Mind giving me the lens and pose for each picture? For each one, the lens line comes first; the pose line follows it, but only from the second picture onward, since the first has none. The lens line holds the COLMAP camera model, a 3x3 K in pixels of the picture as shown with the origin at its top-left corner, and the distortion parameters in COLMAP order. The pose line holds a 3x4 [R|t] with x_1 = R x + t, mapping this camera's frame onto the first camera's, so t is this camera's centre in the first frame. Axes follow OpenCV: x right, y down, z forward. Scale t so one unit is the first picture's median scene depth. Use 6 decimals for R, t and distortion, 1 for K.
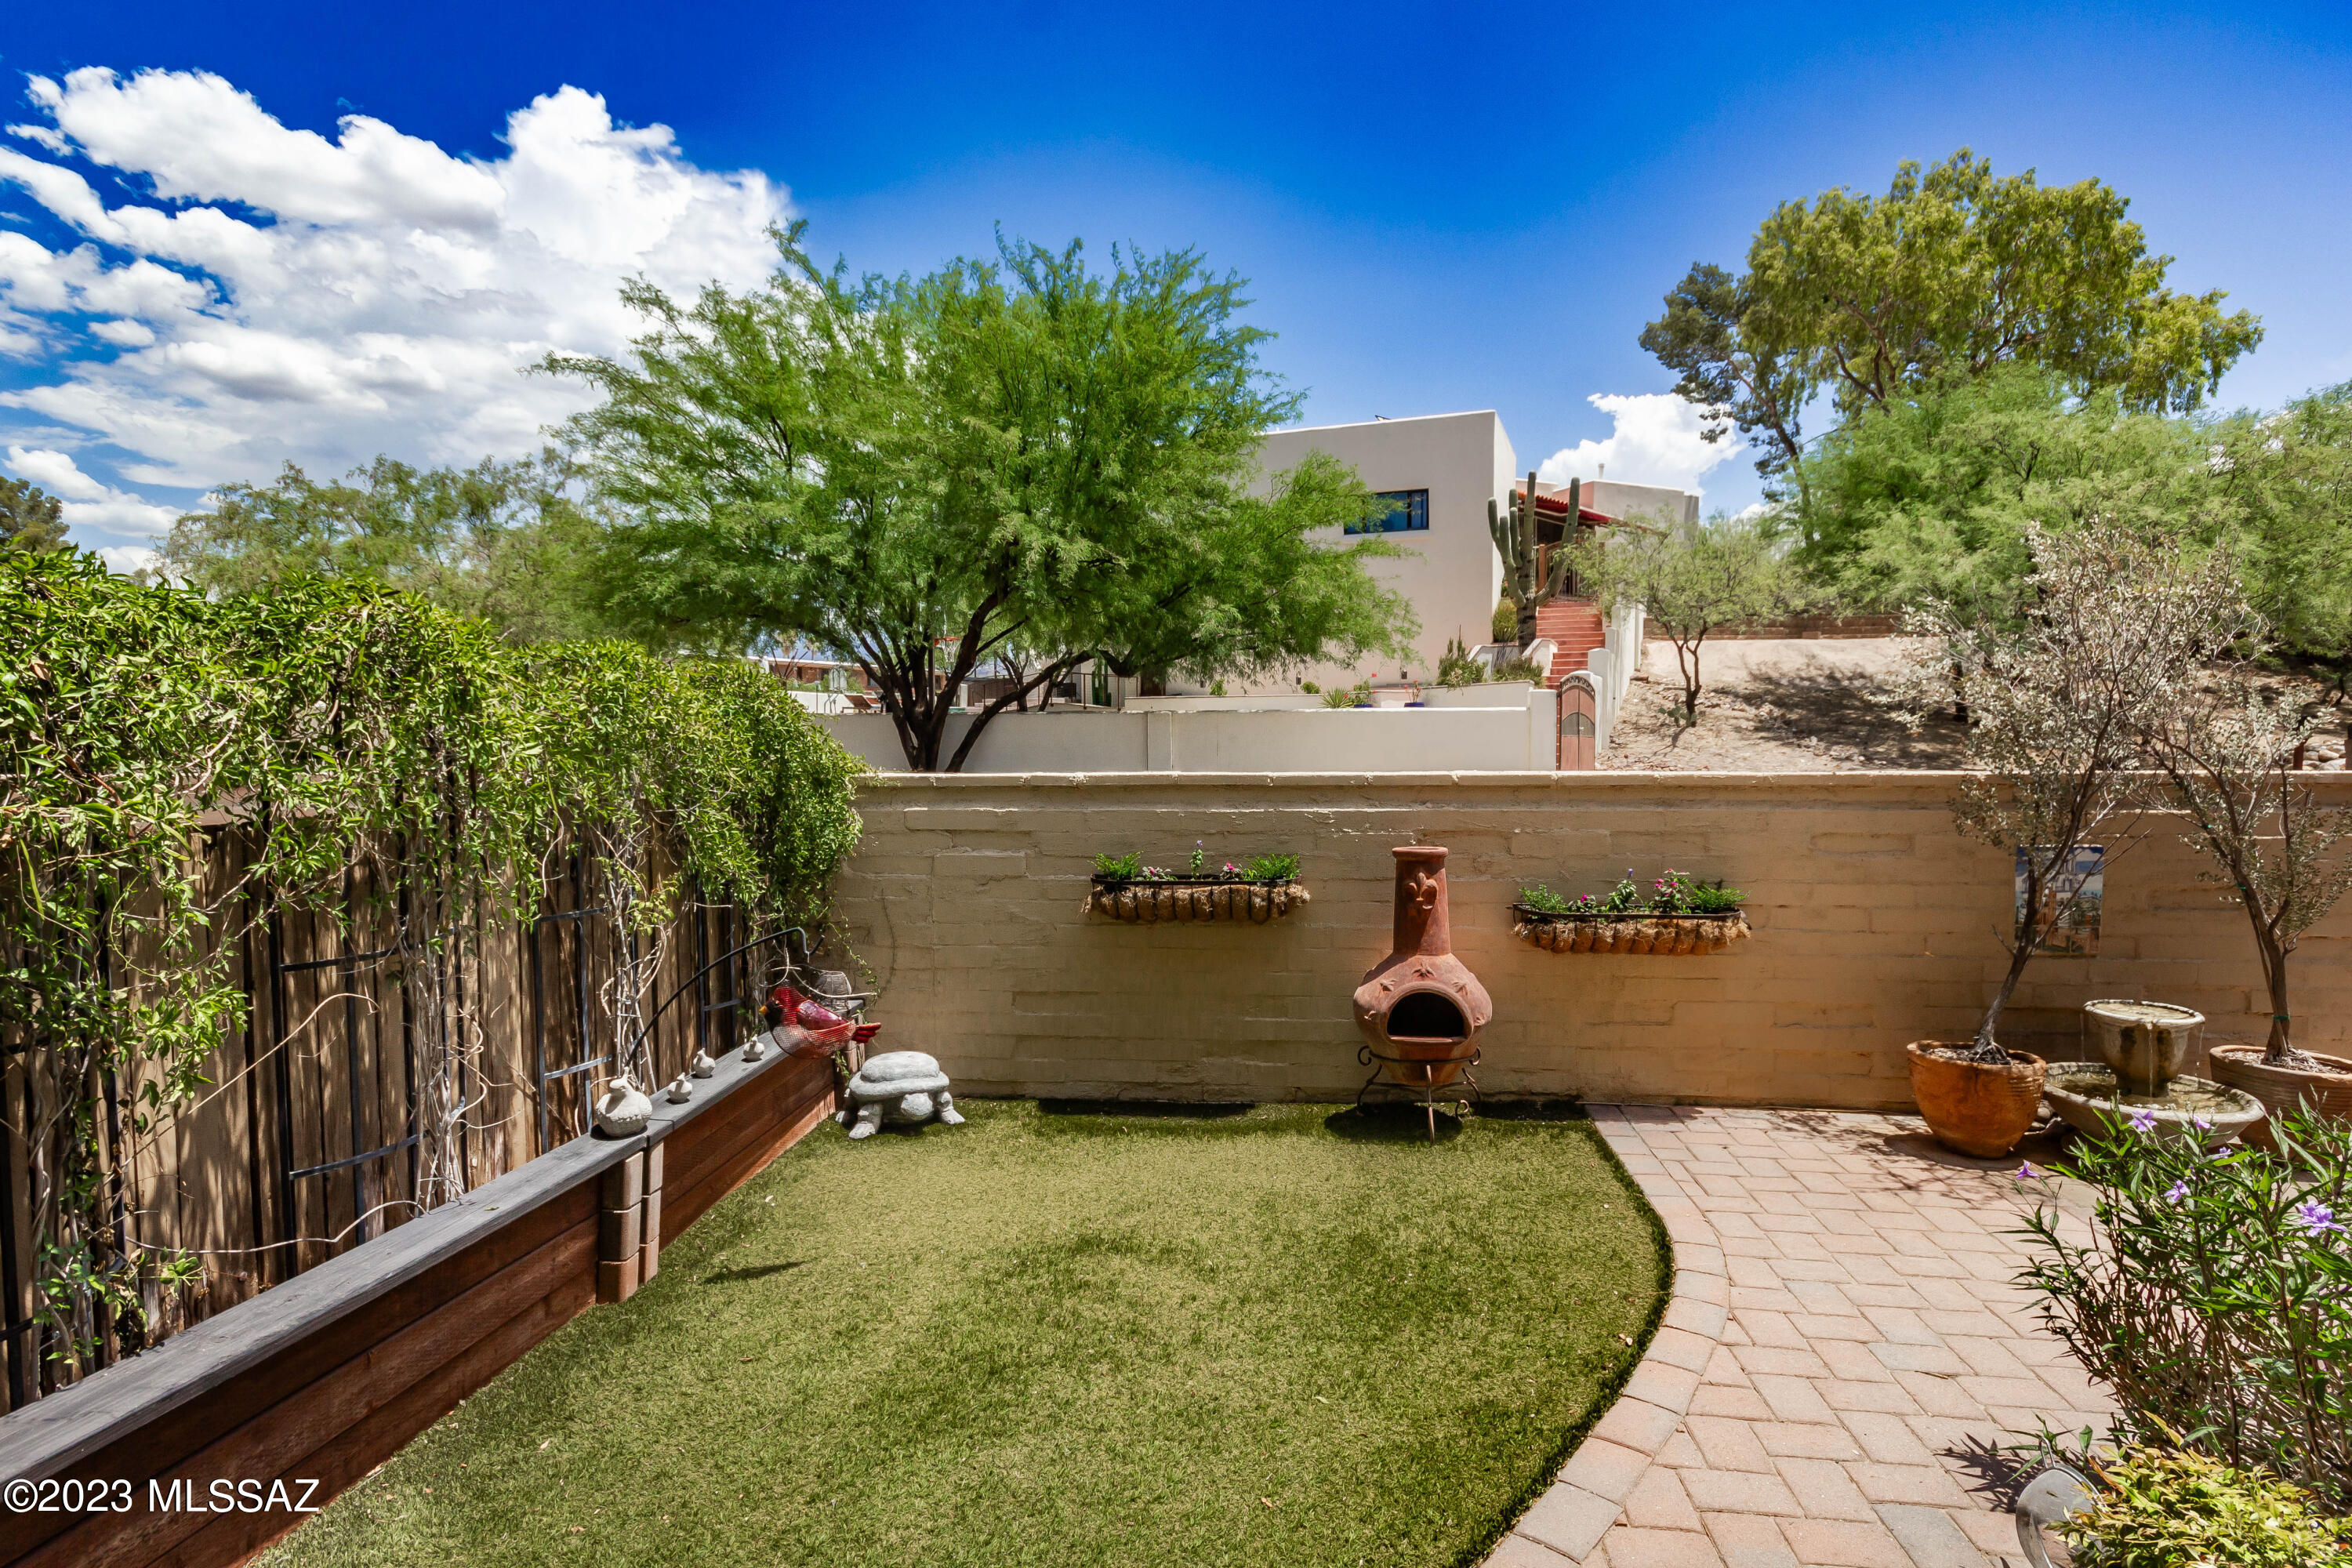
lens RADIAL K [[1144.5, 0, 1240.8], [0, 1144.5, 789.2], [0, 0, 1]] dist [0.001031, 0.010951]
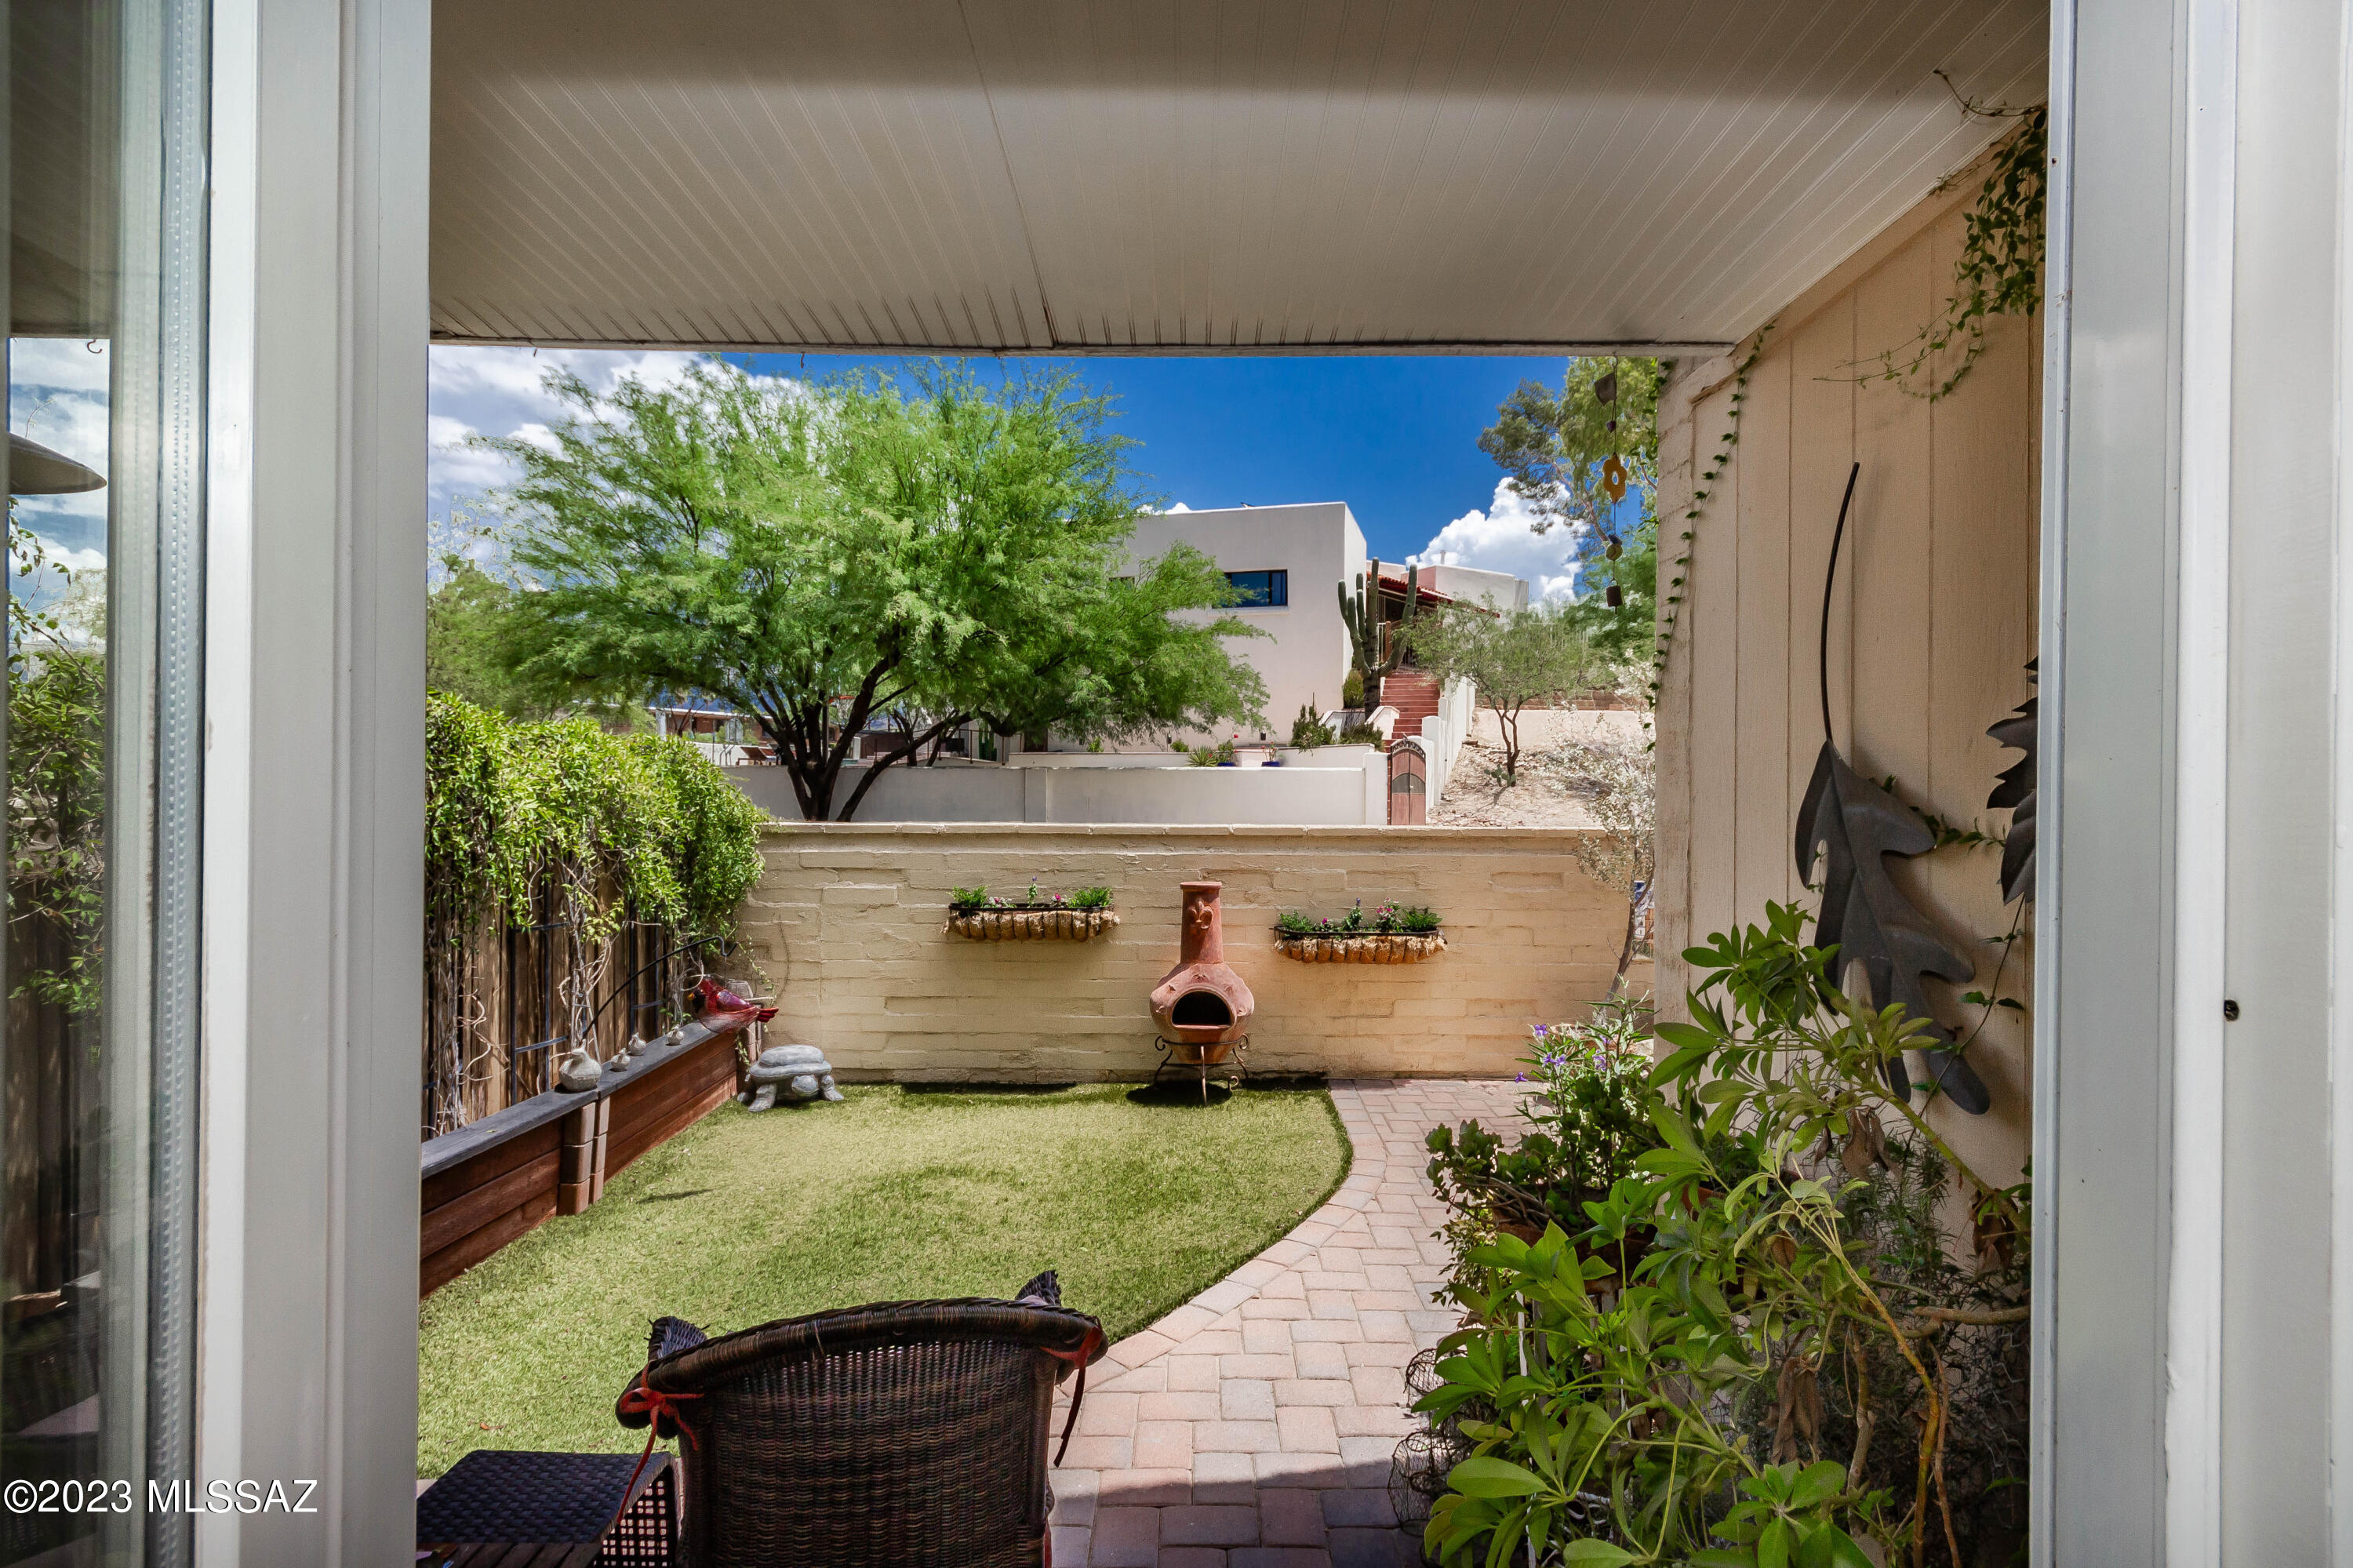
lens RADIAL K [[1145.0, 0, 1241.3], [0, 1145.0, 789.2], [0, 0, 1]] dist [0.001031, 0.010951]
pose [[0.996327, 0.010564, 0.084973, 0.085428], [-0.006774, 0.998974, -0.044770, 0.002602], [-0.085359, 0.044030, 0.995377, -0.310842]]
